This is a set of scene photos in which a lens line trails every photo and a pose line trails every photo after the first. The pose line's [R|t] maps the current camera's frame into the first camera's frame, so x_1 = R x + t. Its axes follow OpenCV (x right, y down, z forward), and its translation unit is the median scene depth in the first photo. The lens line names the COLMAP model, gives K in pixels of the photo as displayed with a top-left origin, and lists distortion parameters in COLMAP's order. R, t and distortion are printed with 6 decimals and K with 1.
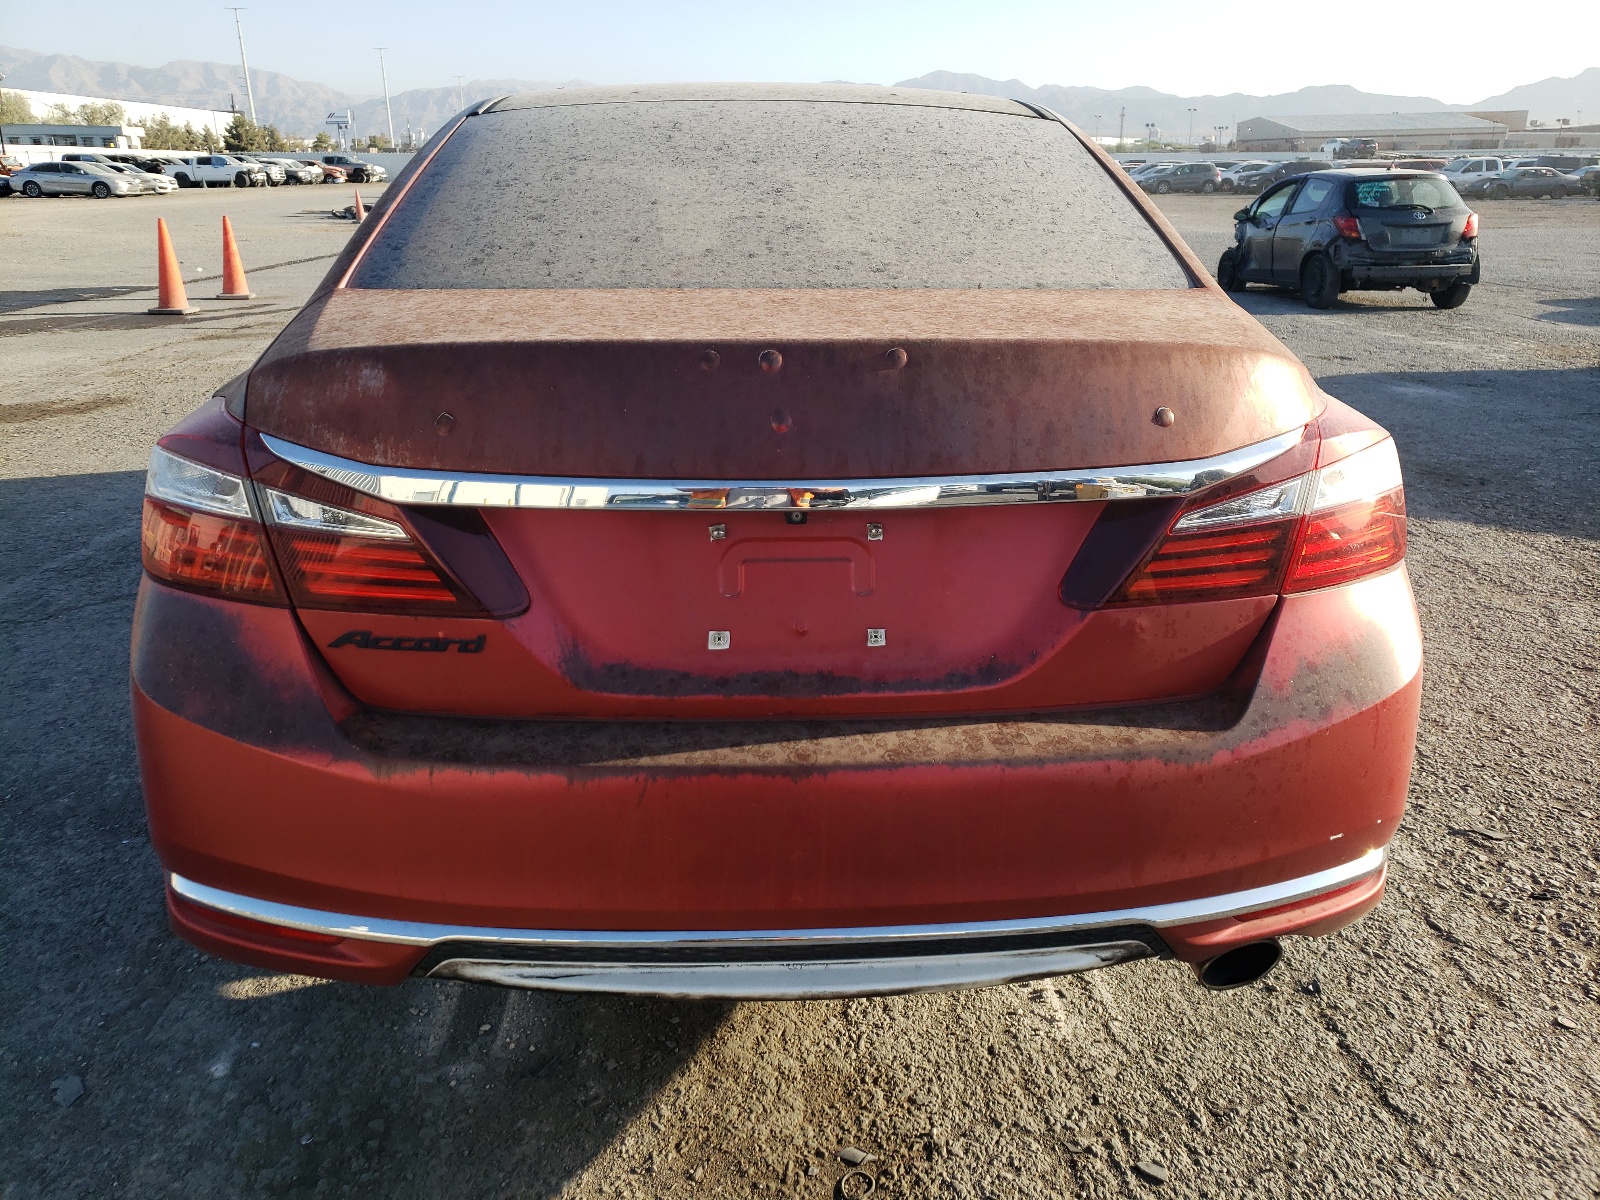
lens RADIAL K [[1236.2, 0, 800.0], [0, 1236.2, 600.0], [0, 0, 1]] dist [0.042905, 0.007970]
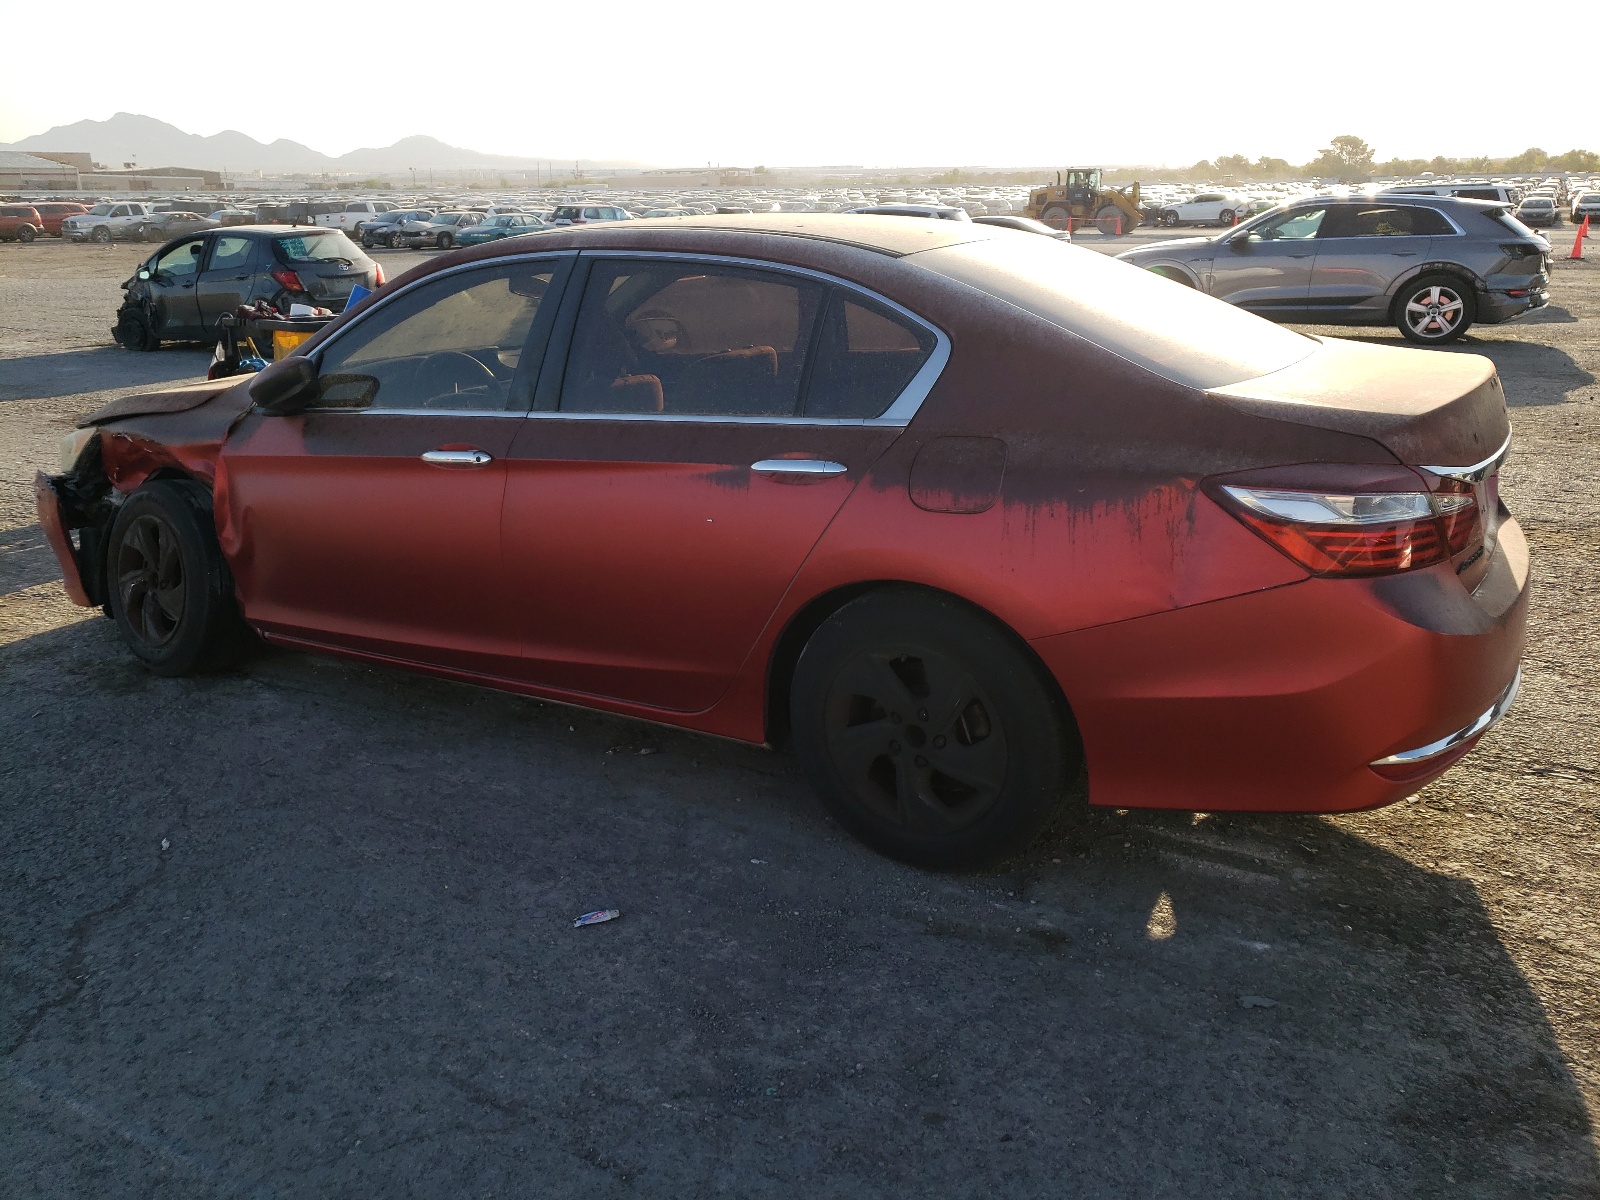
lens RADIAL K [[1236.2, 0, 800.0], [0, 1236.2, 600.0], [0, 0, 1]] dist [0.042905, 0.007970]
pose [[0.551857, -0.271371, 0.788551, -0.231068], [0.293930, 0.948188, 0.120605, -0.040909], [-0.780423, 0.165222, 0.603028, 0.067161]]
